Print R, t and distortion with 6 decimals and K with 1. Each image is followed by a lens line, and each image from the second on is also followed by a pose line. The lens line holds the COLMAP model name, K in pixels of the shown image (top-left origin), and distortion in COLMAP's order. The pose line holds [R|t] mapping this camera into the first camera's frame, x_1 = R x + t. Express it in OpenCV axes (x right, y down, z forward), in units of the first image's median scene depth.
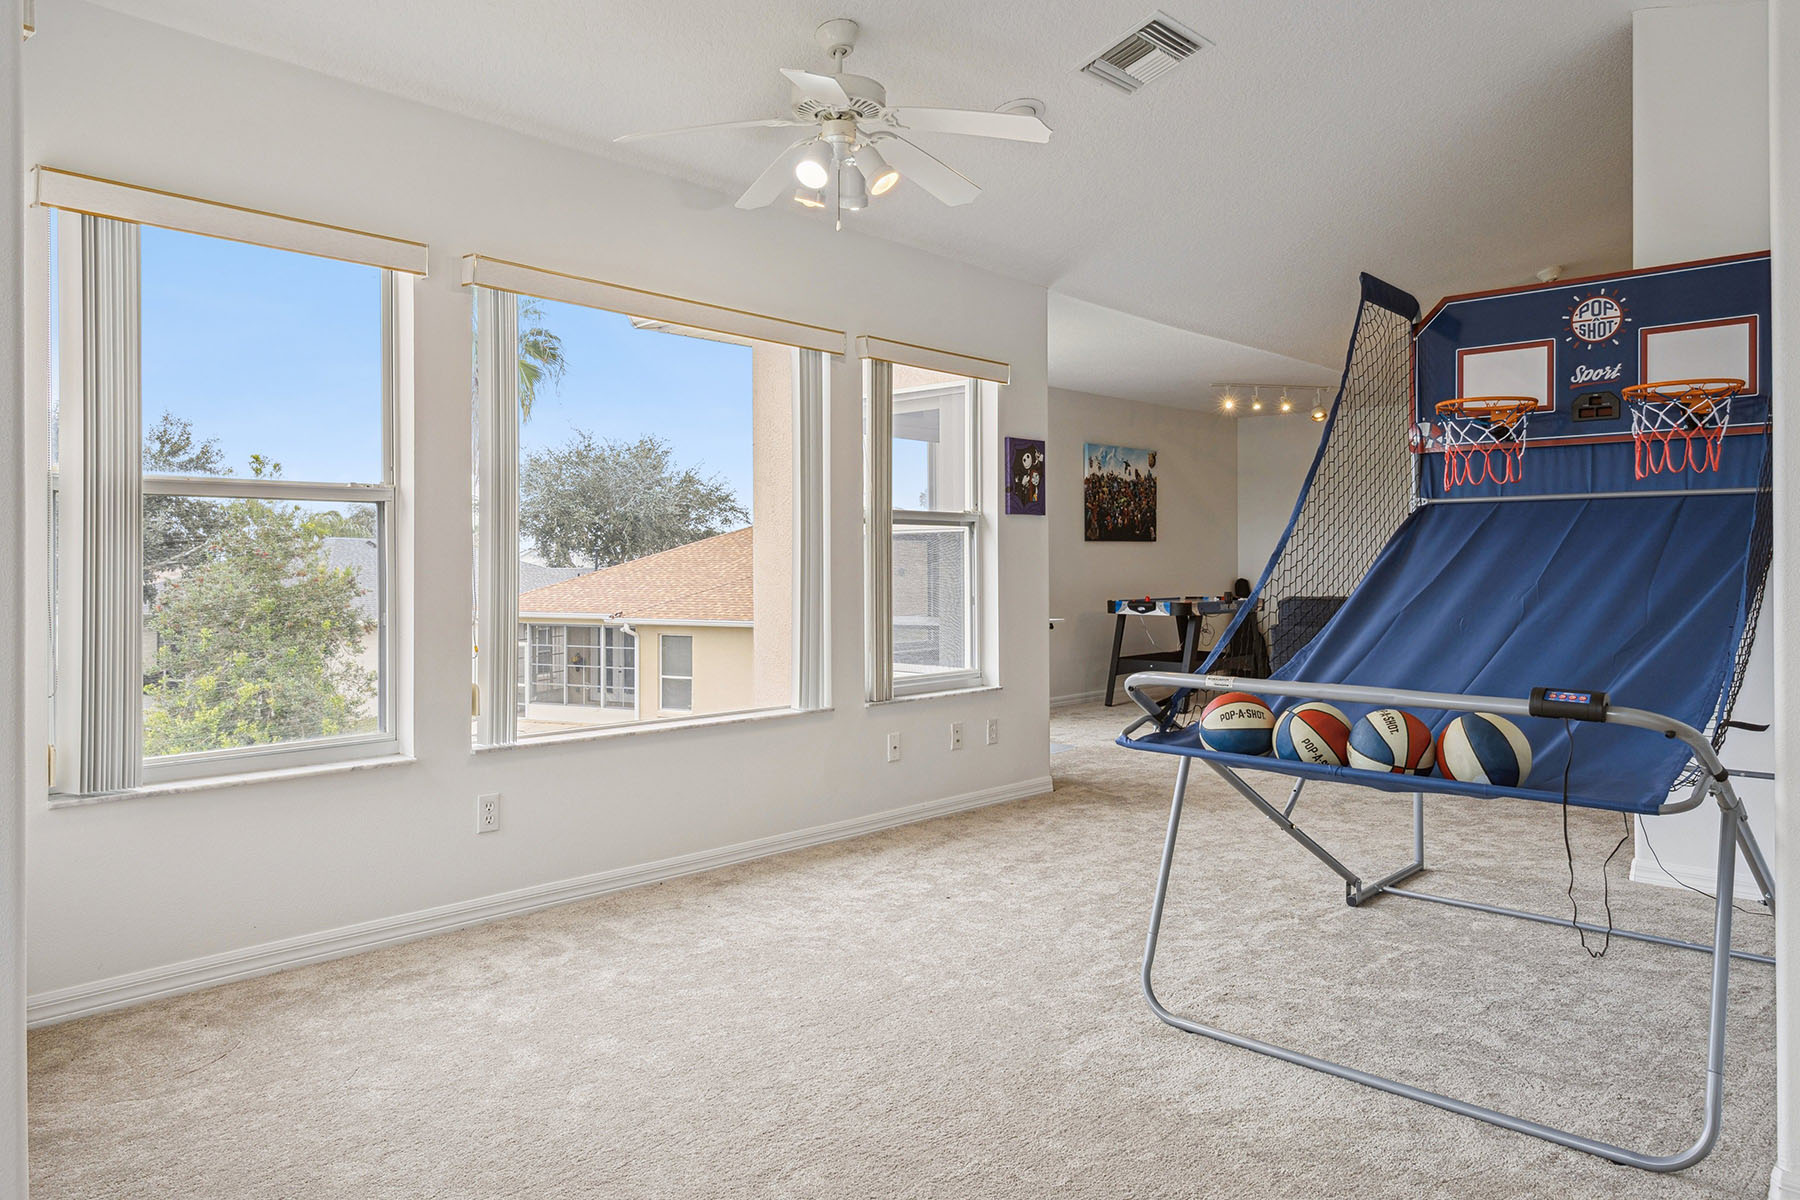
lens RADIAL K [[1202.7, 0, 899.0], [0, 1202.7, 581.8], [0, 0, 1]] dist [-0.002509, -0.001989]
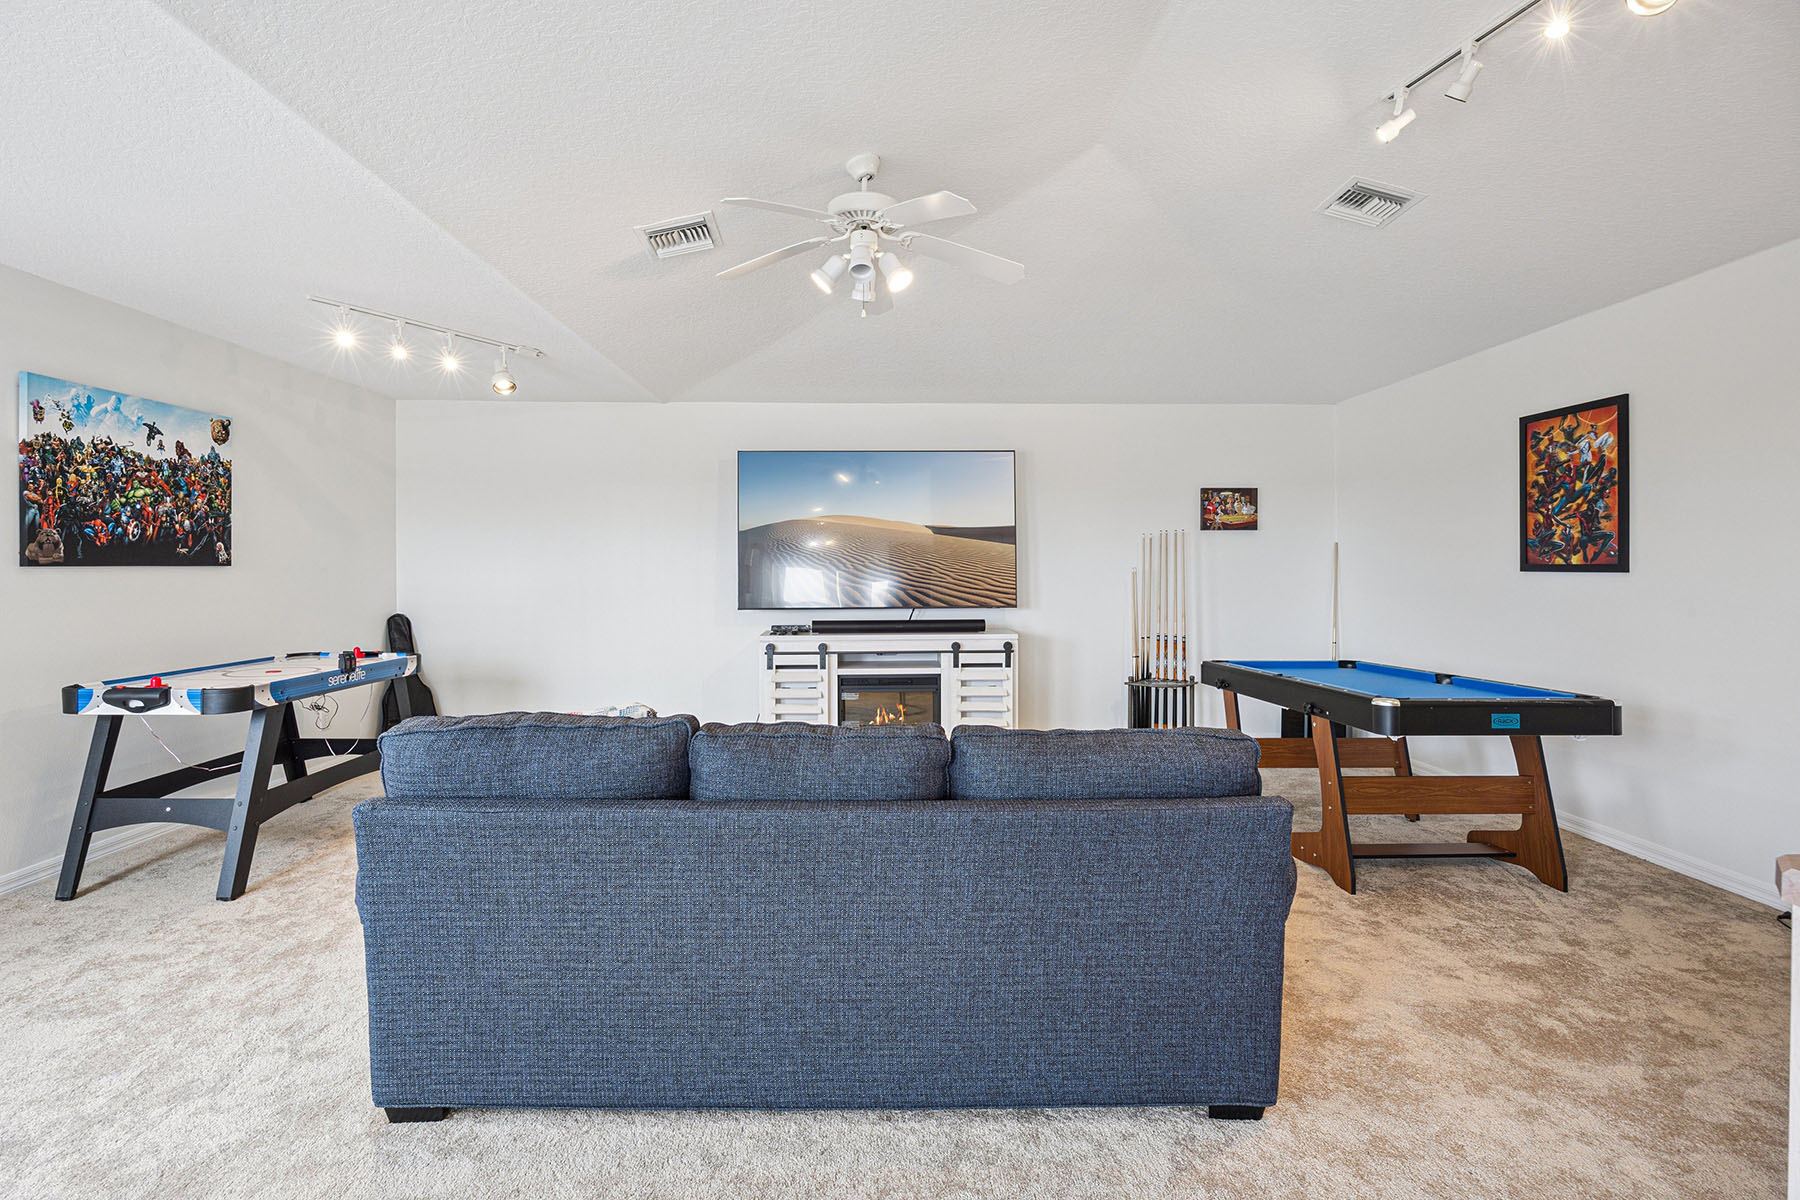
lens RADIAL K [[816.9, 0, 859.1], [0, 816.9, 567.6], [0, 0, 1]] dist [-0.000059, 0.000226]
pose [[0.740075, 0.003227, 0.672517, 0.191087], [0.010151, 0.999821, -0.015969, -0.025275], [-0.672448, 0.018645, 0.739910, 0.531724]]
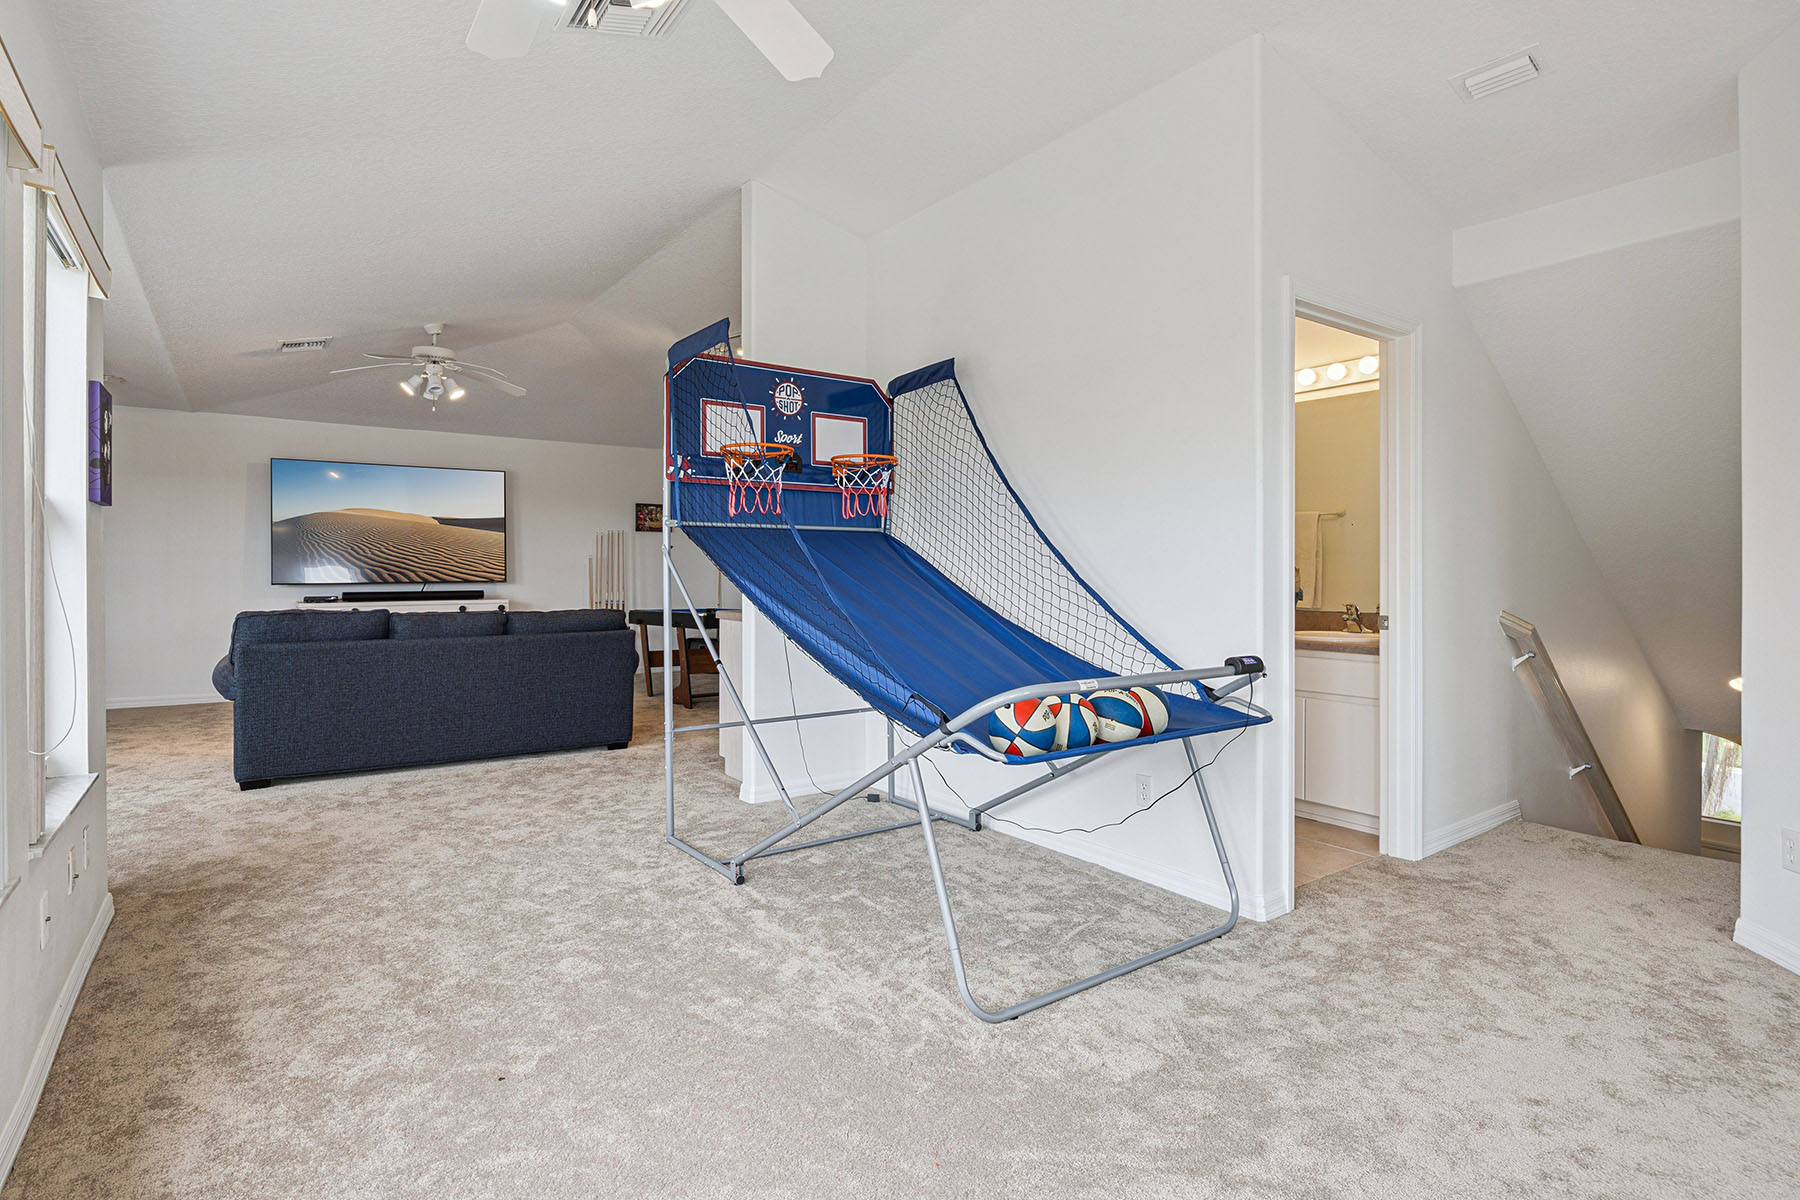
lens RADIAL K [[914.2, 0, 902.1], [0, 914.2, 576.6], [0, 0, 1]] dist [0.005188, 0.000485]
pose [[0.194284, -0.005123, 0.980932, -0.187632], [0.011653, 0.999928, 0.002914, -0.007707], [-0.980876, 0.010865, 0.194329, 0.301207]]
